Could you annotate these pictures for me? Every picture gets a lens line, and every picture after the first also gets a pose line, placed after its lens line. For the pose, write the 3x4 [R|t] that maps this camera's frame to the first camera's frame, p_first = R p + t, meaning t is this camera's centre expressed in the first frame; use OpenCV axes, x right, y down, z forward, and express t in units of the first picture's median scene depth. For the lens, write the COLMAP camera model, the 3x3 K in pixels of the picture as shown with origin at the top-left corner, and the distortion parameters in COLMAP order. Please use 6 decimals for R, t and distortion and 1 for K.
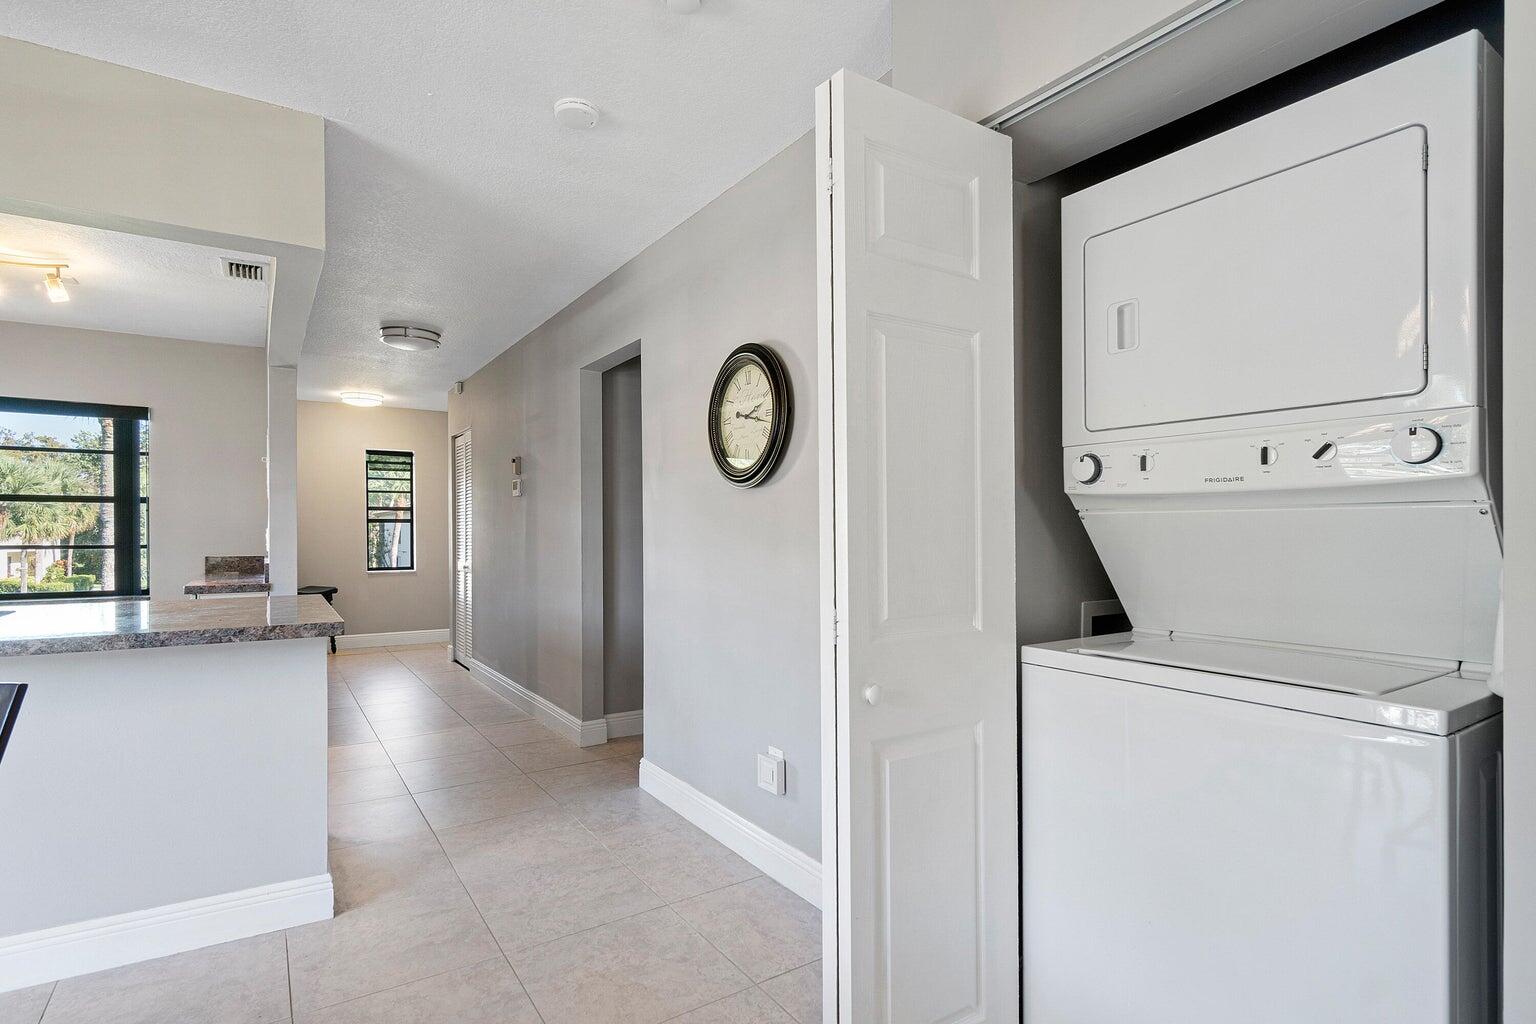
lens RADIAL K [[757.0, 0, 767.2], [0, 757.0, 532.4], [0, 0, 1]] dist [0.000857, 0.000276]
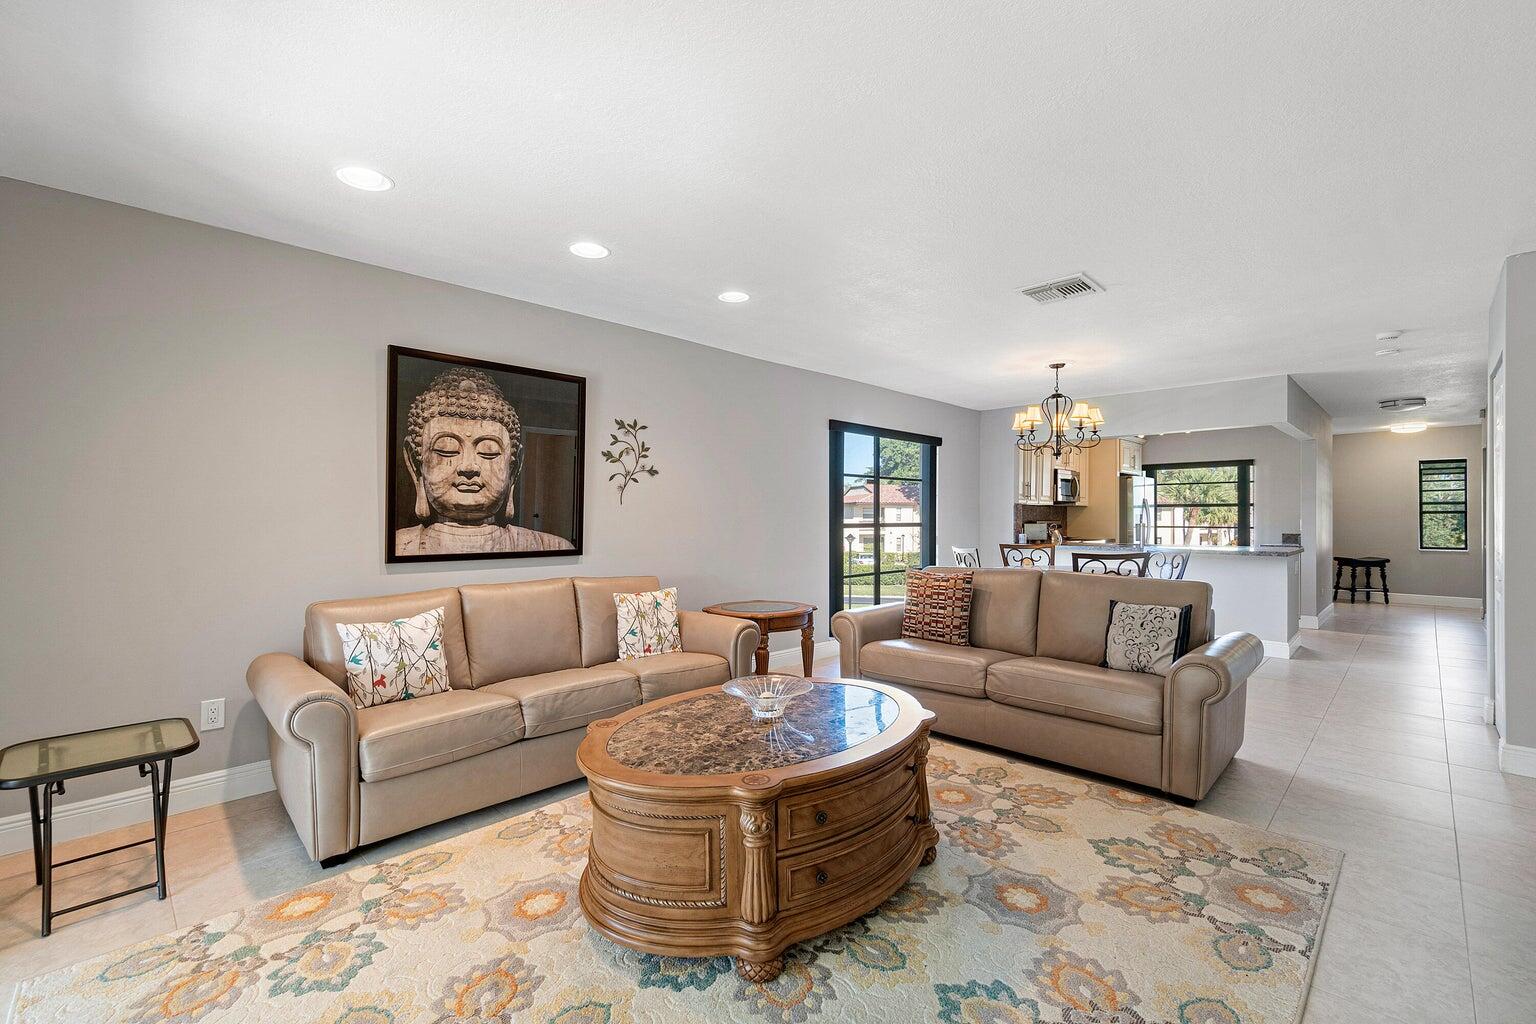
lens RADIAL K [[648.7, 0, 768.0], [0, 648.7, 512.0], [0, 0, 1]] dist [-0.000323, -0.000010]
pose [[0.190683, -0.003848, -0.981644, 0.399006], [-0.006693, 0.999964, -0.005220, -0.002387], [0.981629, 0.007565, 0.190650, -0.381655]]
